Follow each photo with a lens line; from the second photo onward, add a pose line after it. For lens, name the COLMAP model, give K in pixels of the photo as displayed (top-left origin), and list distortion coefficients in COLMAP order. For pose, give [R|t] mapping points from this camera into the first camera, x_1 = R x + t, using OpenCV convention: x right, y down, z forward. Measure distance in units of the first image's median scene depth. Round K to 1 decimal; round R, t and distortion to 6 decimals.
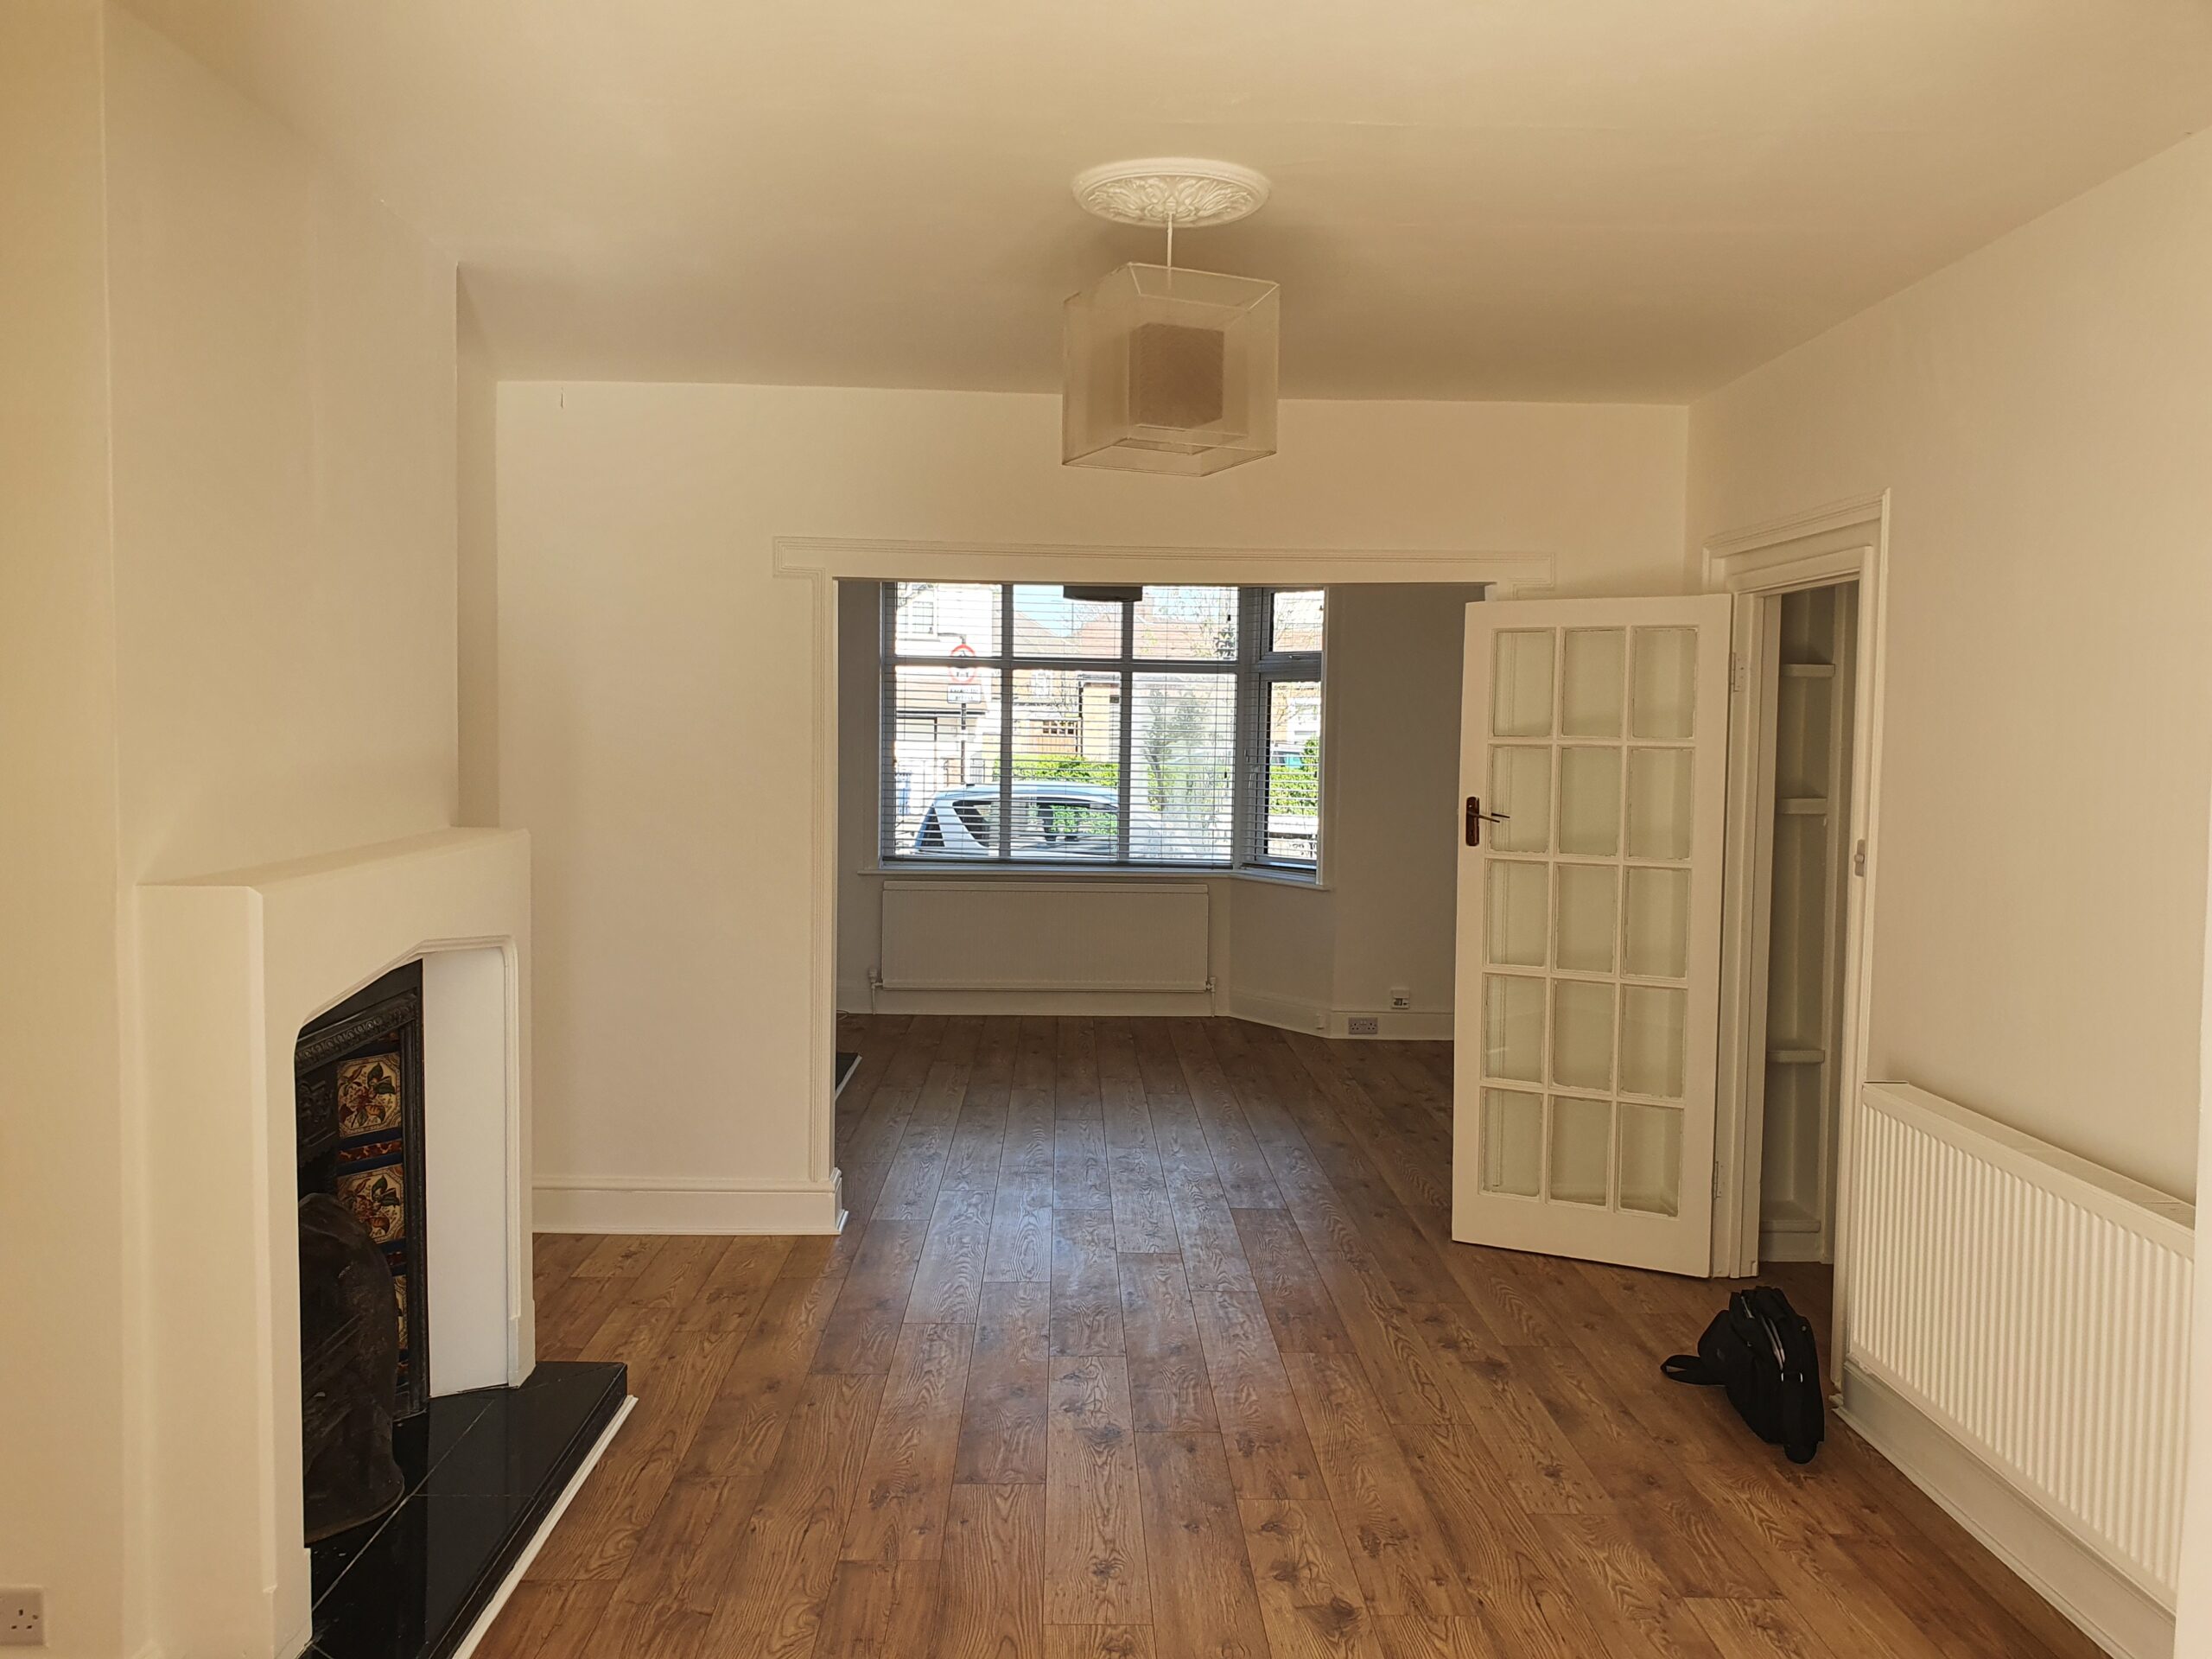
lens RADIAL K [[1726.1, 0, 1106.0], [0, 1726.1, 829.5], [0, 0, 1]] dist [0.033279, 0.000254]
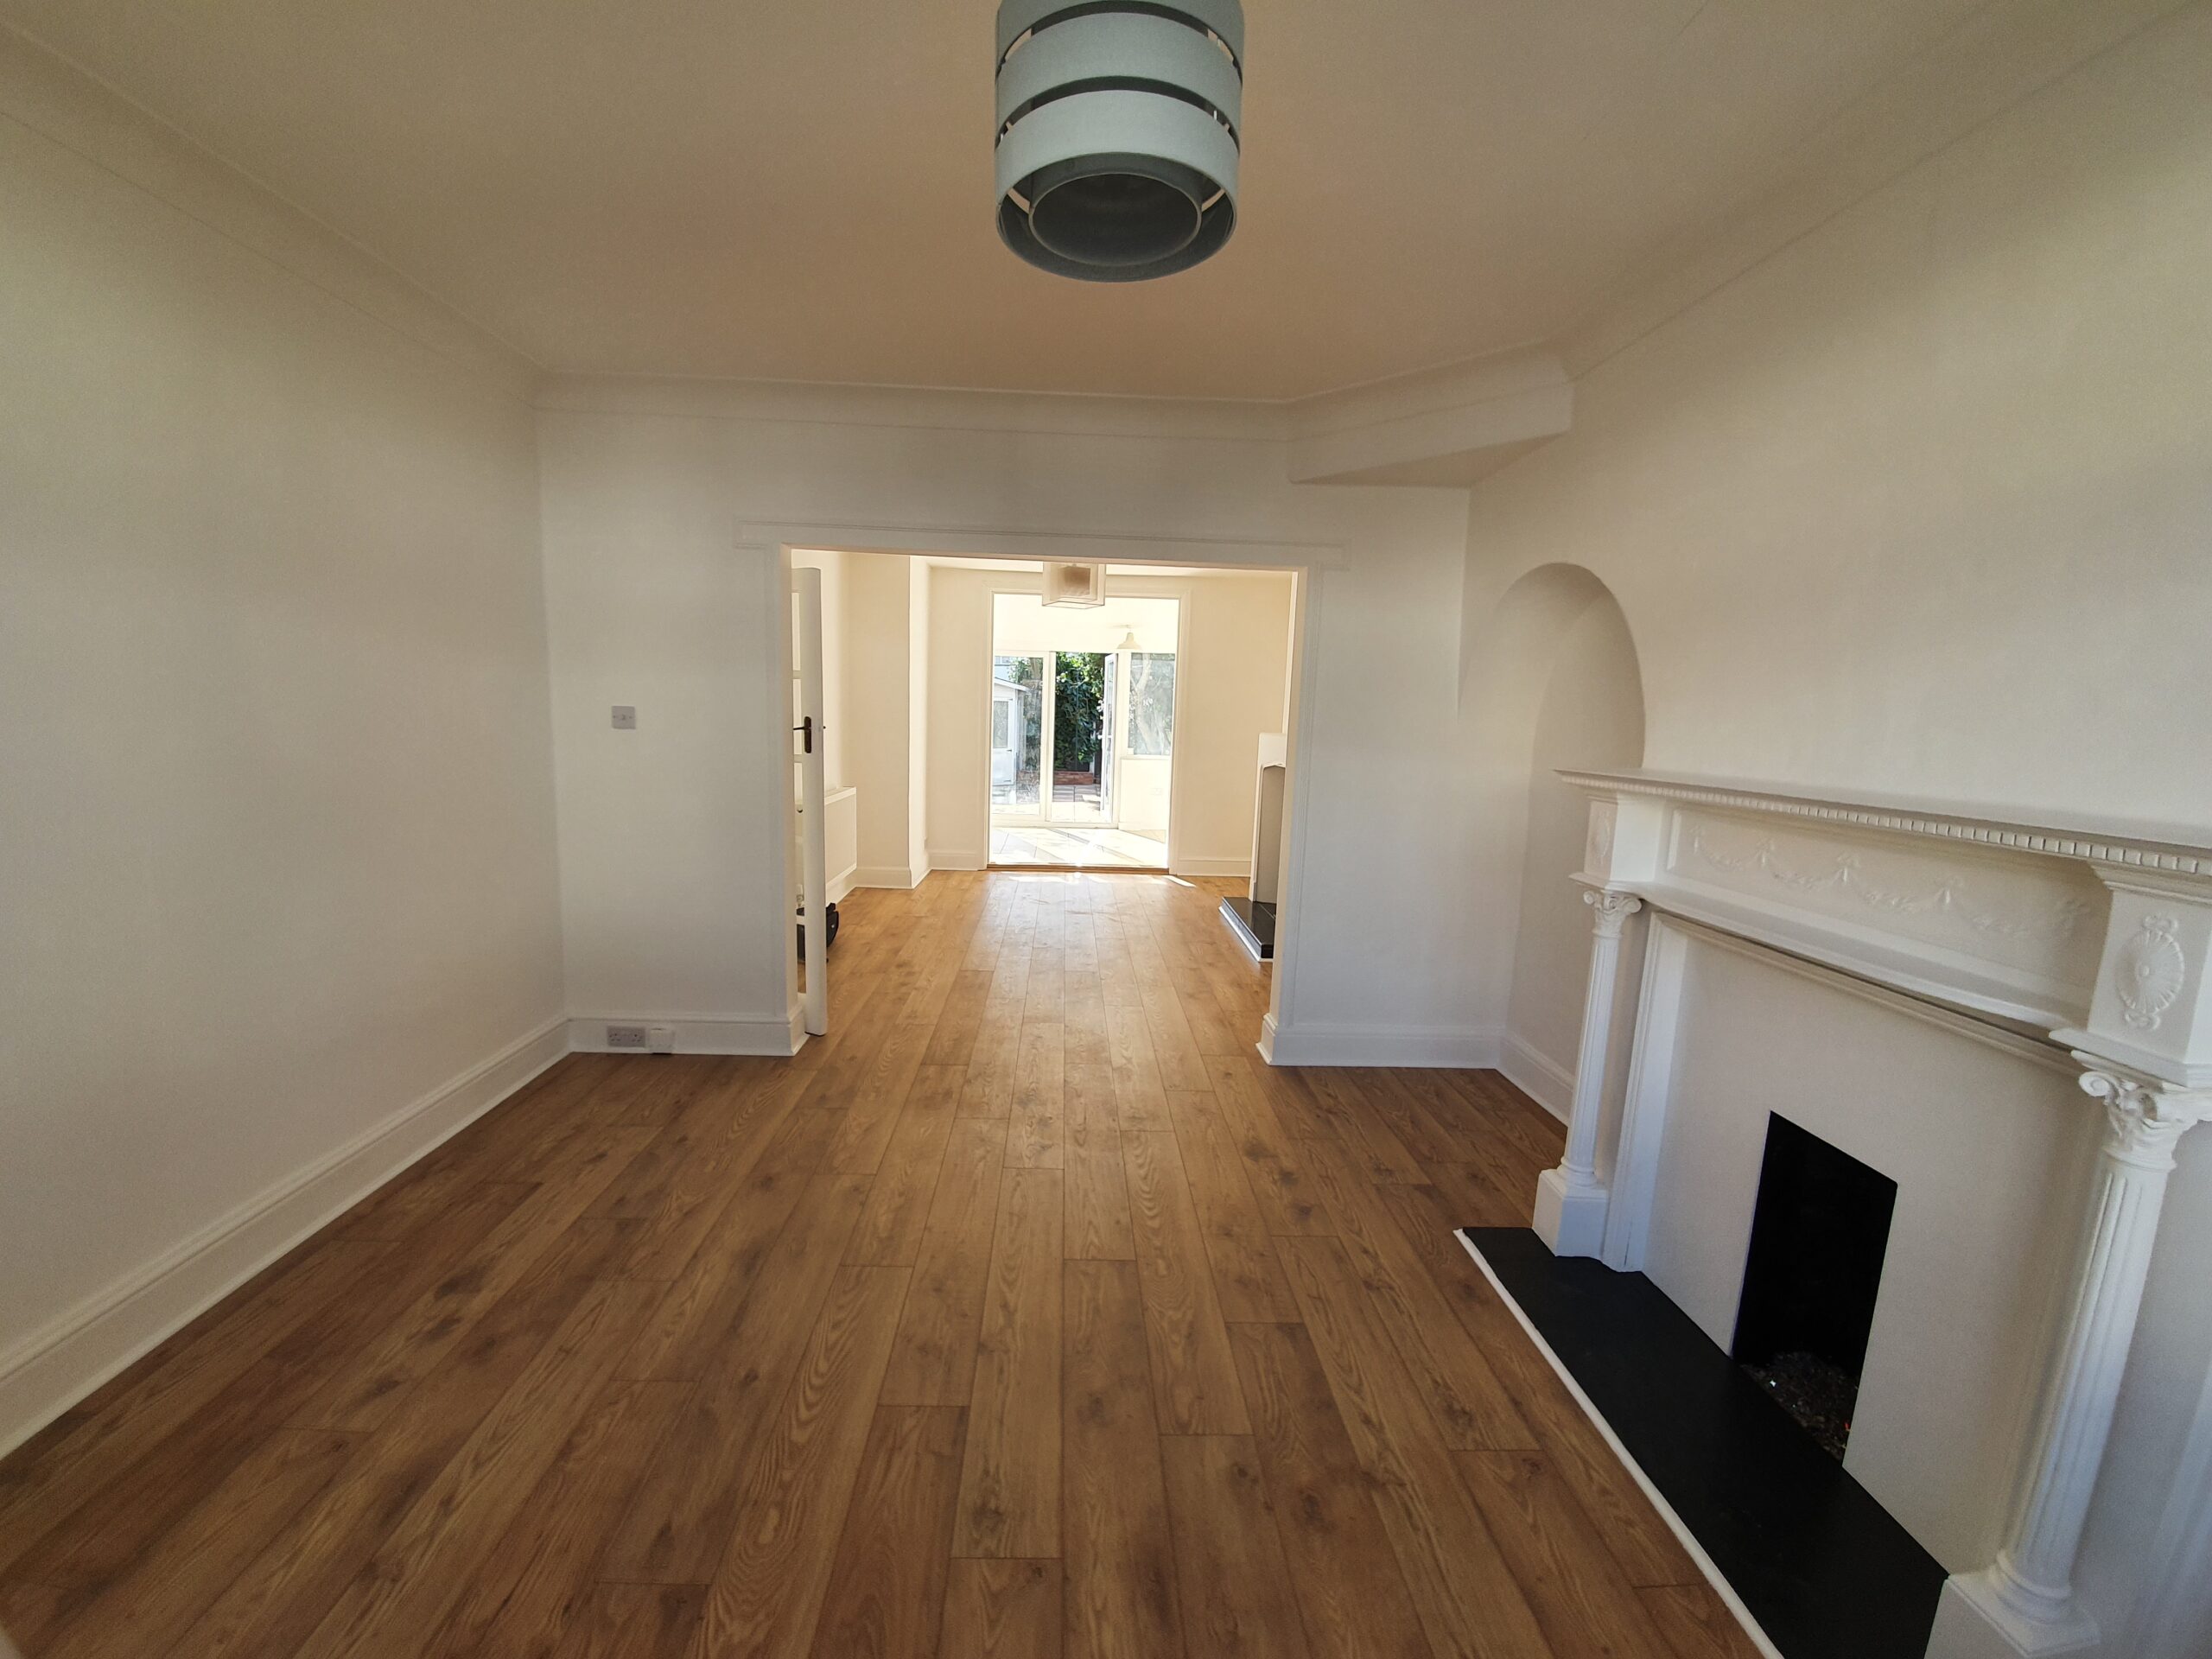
lens RADIAL K [[882.8, 0, 1106.0], [0, 882.8, 829.5], [0, 0, 1]] dist [-0.000304, -0.000004]
pose [[-0.998774, -0.041444, -0.027079, -0.003120], [-0.045945, 0.979675, 0.195260, -0.104531], [0.018436, 0.196265, -0.980378, 2.229876]]
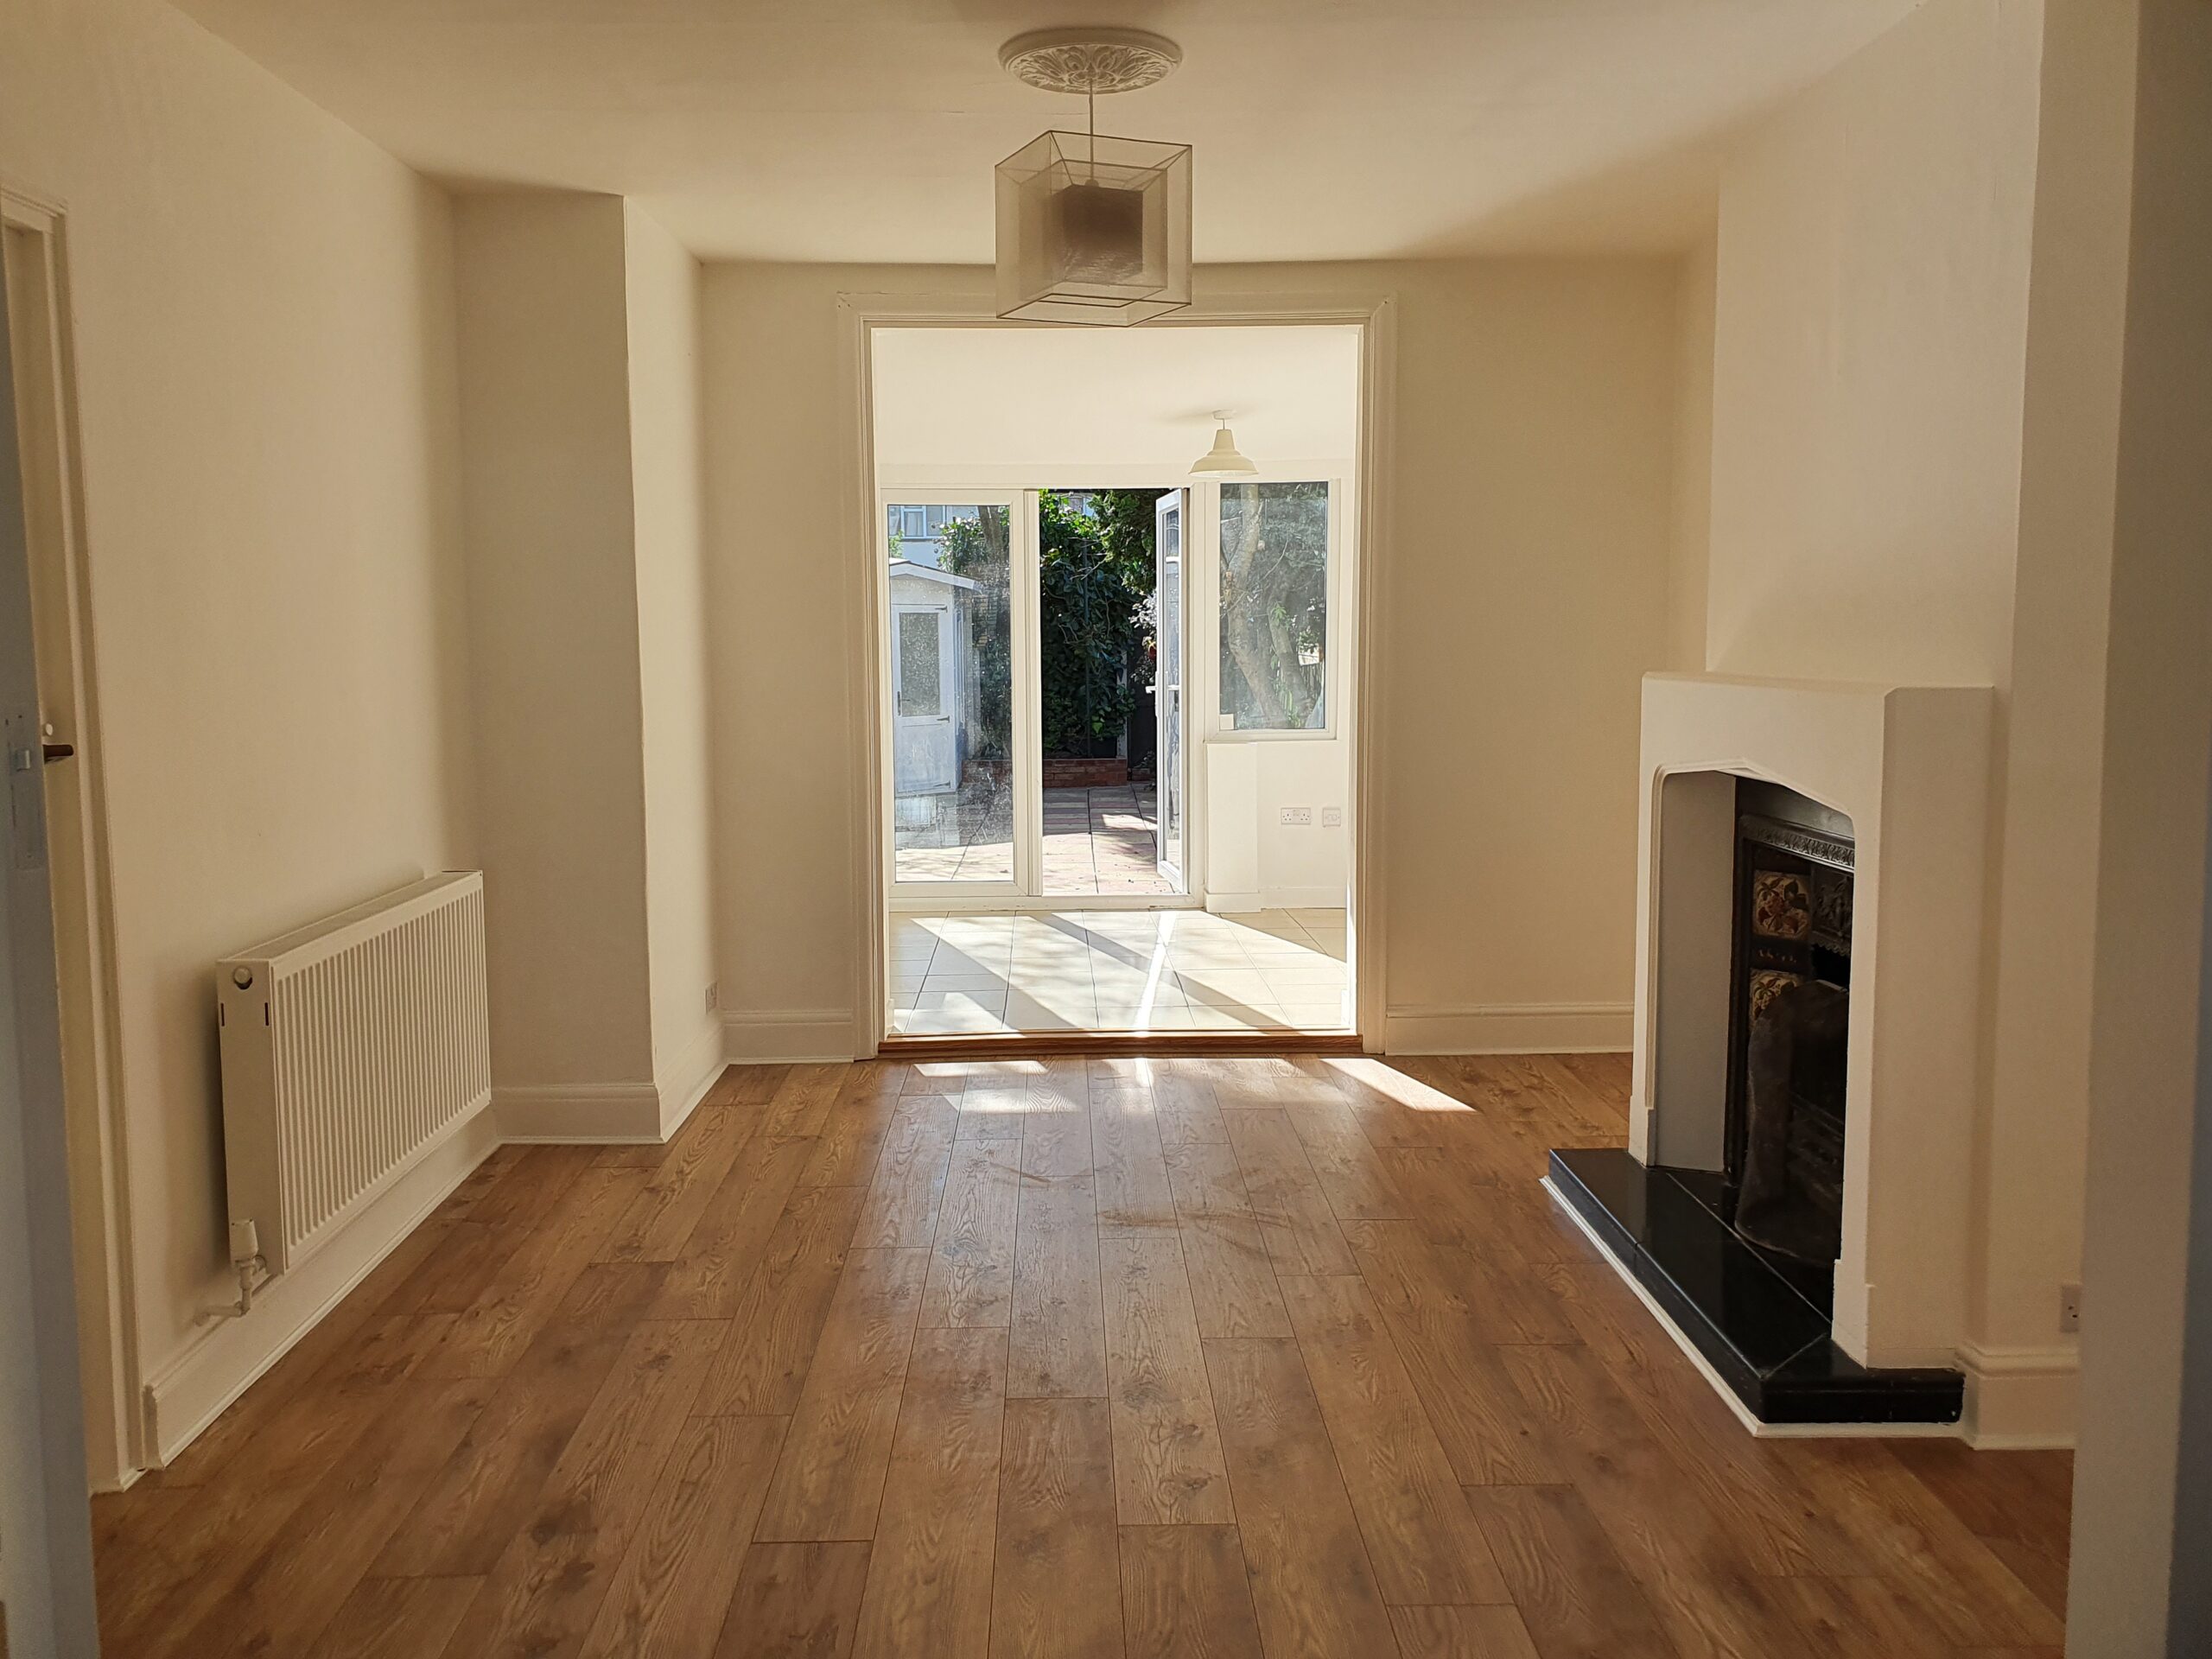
lens RADIAL K [[1726.1, 0, 1106.0], [0, 1726.1, 829.5], [0, 0, 1]] dist [0.033279, 0.000254]
pose [[-0.999960, -0.007579, -0.004661, 0.022537], [-0.008293, 0.983715, 0.179546, -0.071178], [0.003224, 0.179578, -0.983738, 1.704250]]
